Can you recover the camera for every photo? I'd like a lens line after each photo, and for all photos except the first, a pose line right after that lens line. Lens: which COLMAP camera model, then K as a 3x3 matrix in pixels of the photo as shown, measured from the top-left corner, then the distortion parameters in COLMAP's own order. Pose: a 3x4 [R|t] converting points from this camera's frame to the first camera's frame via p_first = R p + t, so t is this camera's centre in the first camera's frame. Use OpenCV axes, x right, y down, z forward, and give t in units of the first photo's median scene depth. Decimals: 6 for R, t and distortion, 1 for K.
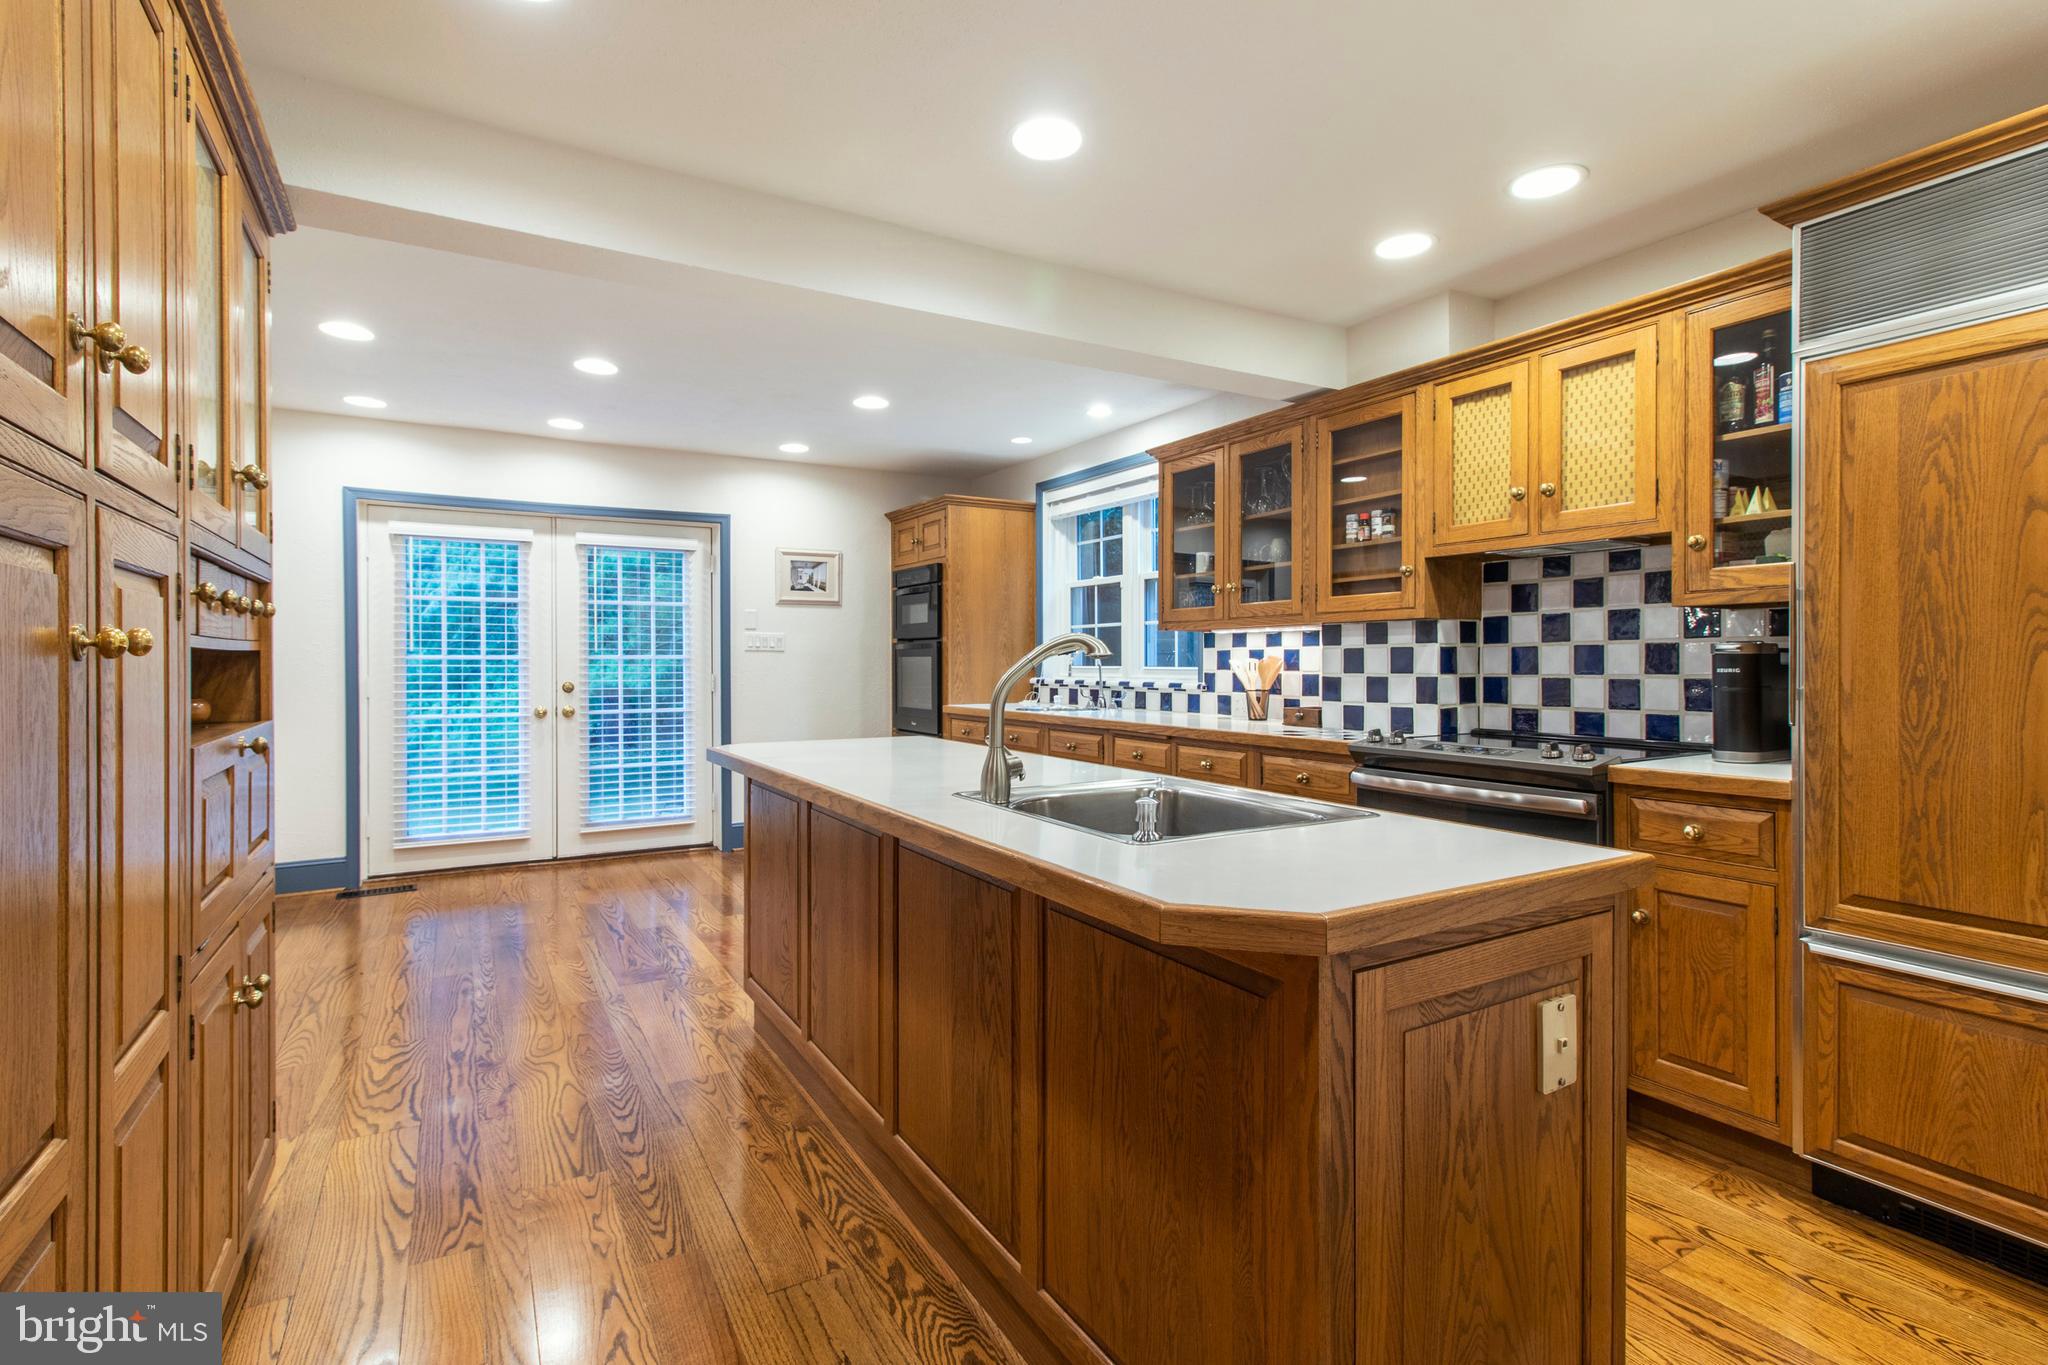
lens RADIAL K [[954.5, 0, 1017.7], [0, 954.5, 664.0], [0, 0, 1]] dist [0.002682, -0.000413]
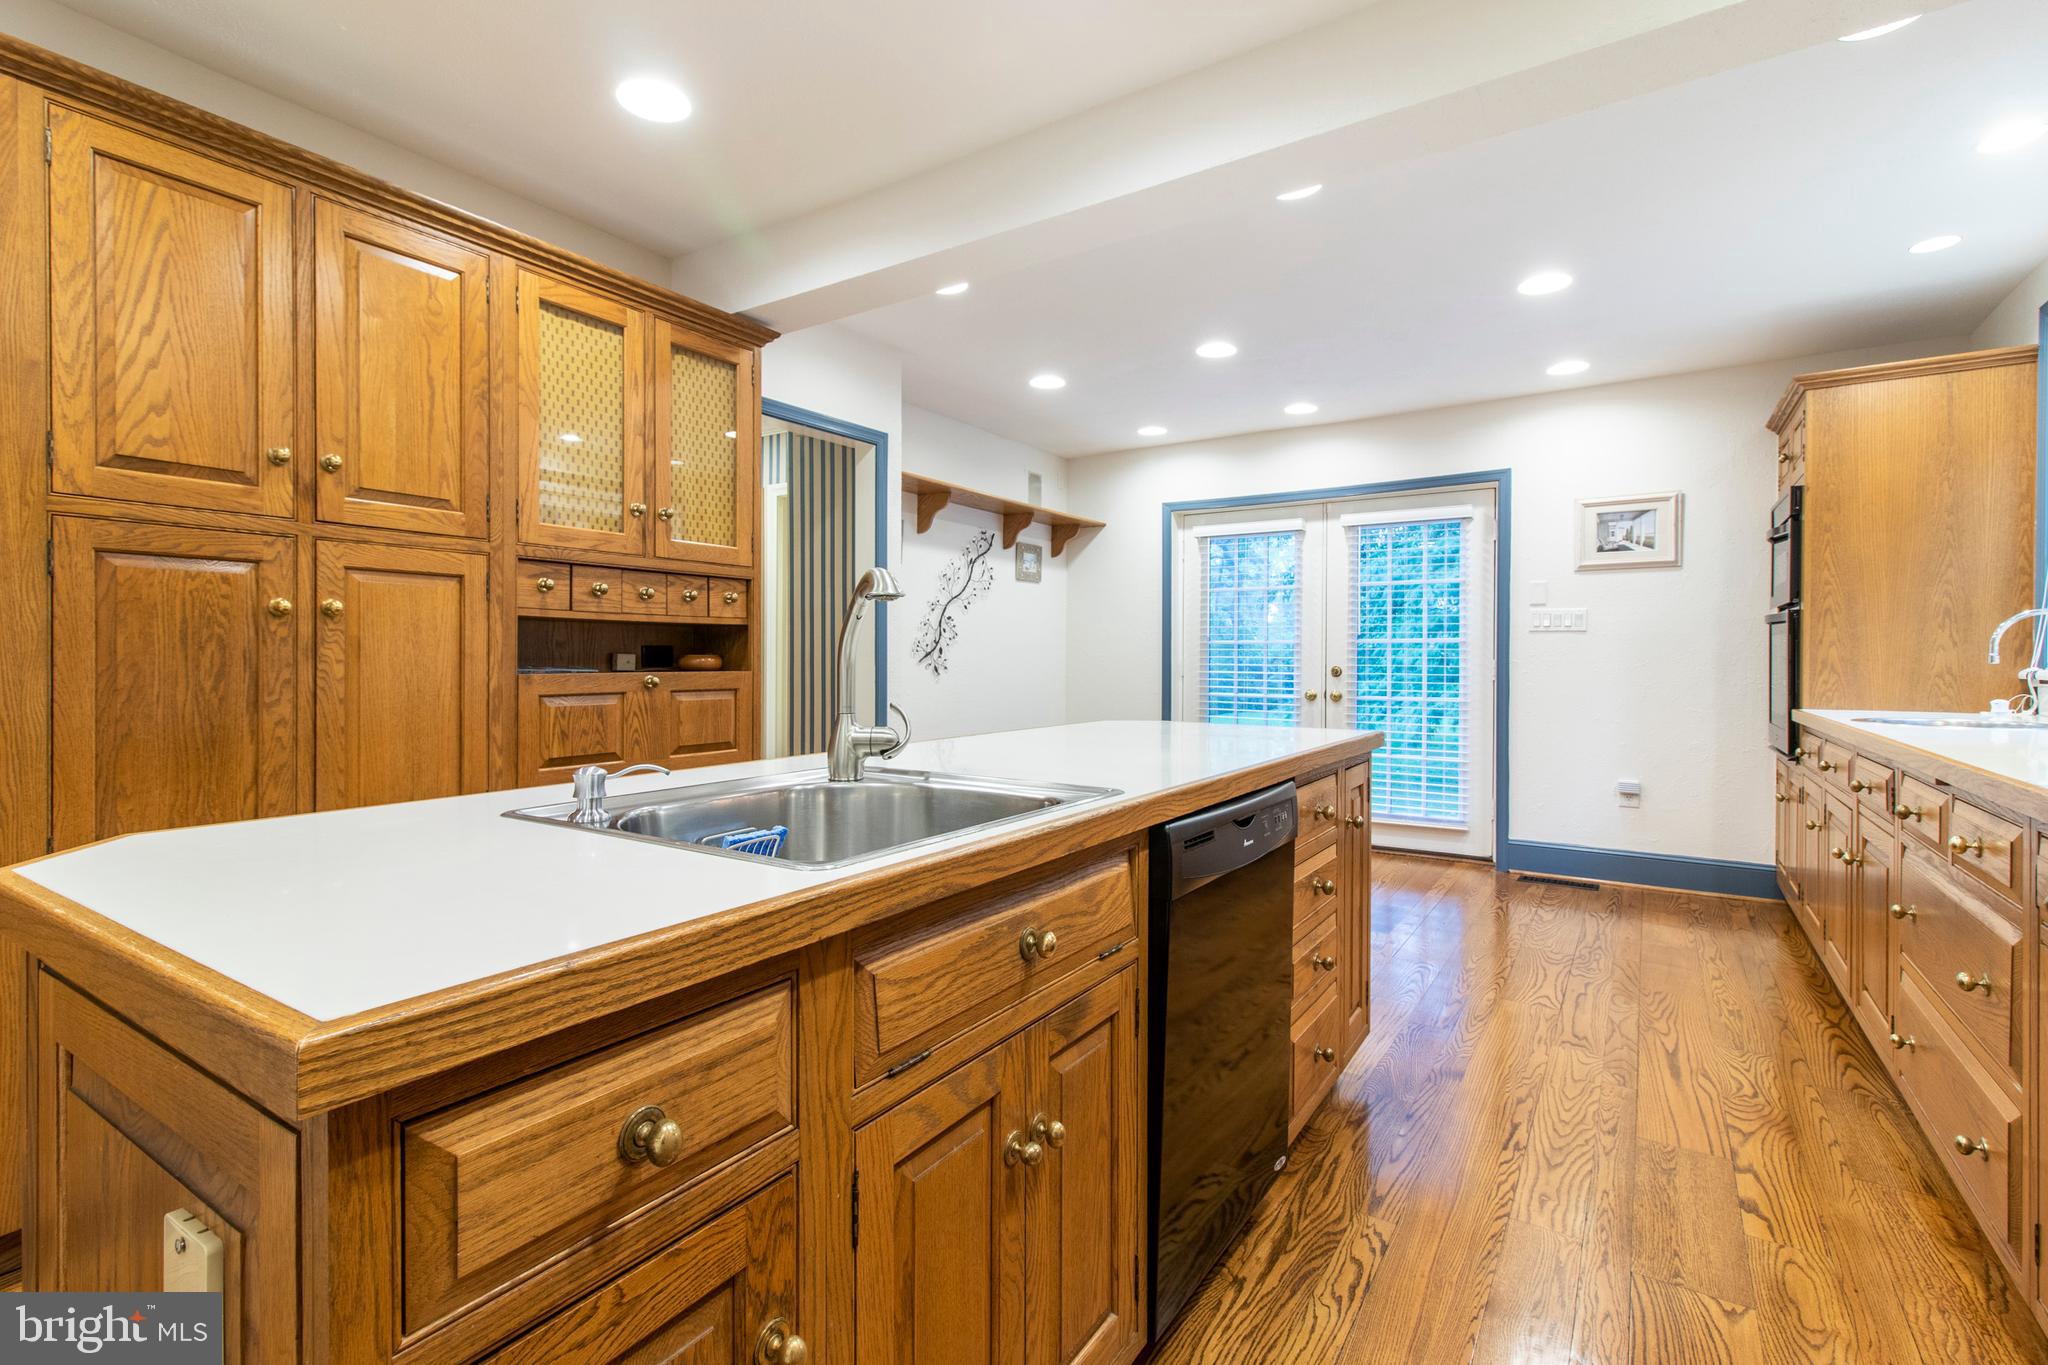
lens RADIAL K [[940.7, 0, 1017.4], [0, 940.7, 666.7], [0, 0, 1]] dist [0.002781, 0.000292]
pose [[0.439902, 0.011131, -0.897977, 0.289380], [-0.005805, 0.999938, 0.009551, 0.013222], [0.898027, 0.001011, 0.439939, 0.292657]]
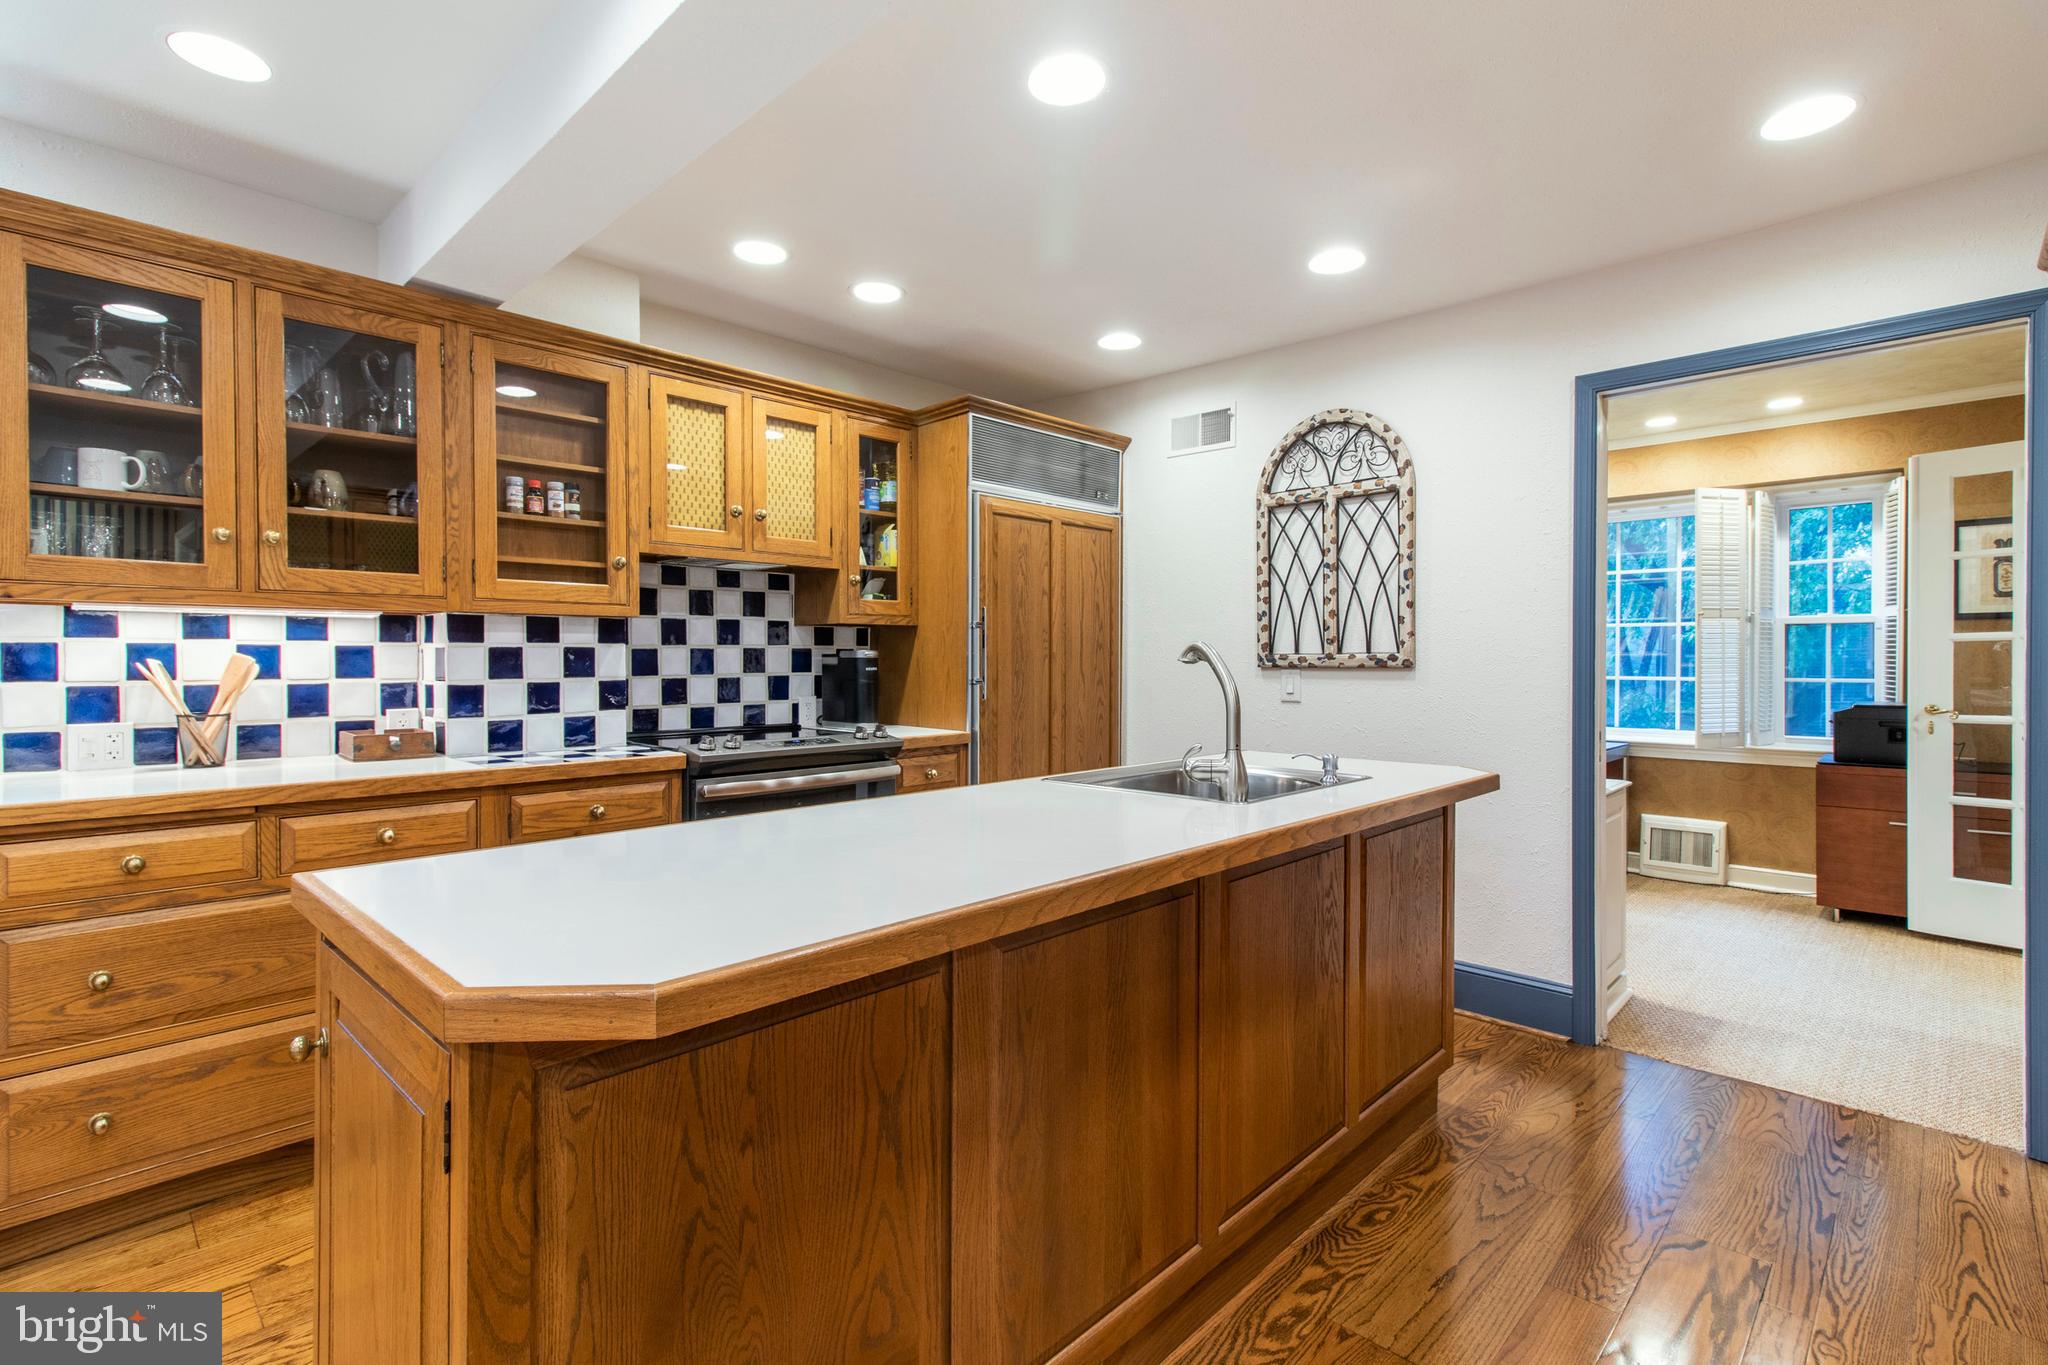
lens RADIAL K [[954.5, 0, 1017.7], [0, 954.5, 664.0], [0, 0, 1]] dist [0.002682, -0.000413]
pose [[-0.270039, -0.005248, 0.962835, -0.360903], [0.001310, 0.999982, 0.005818, -0.004586], [-0.962848, 0.002833, -0.270027, 0.567421]]
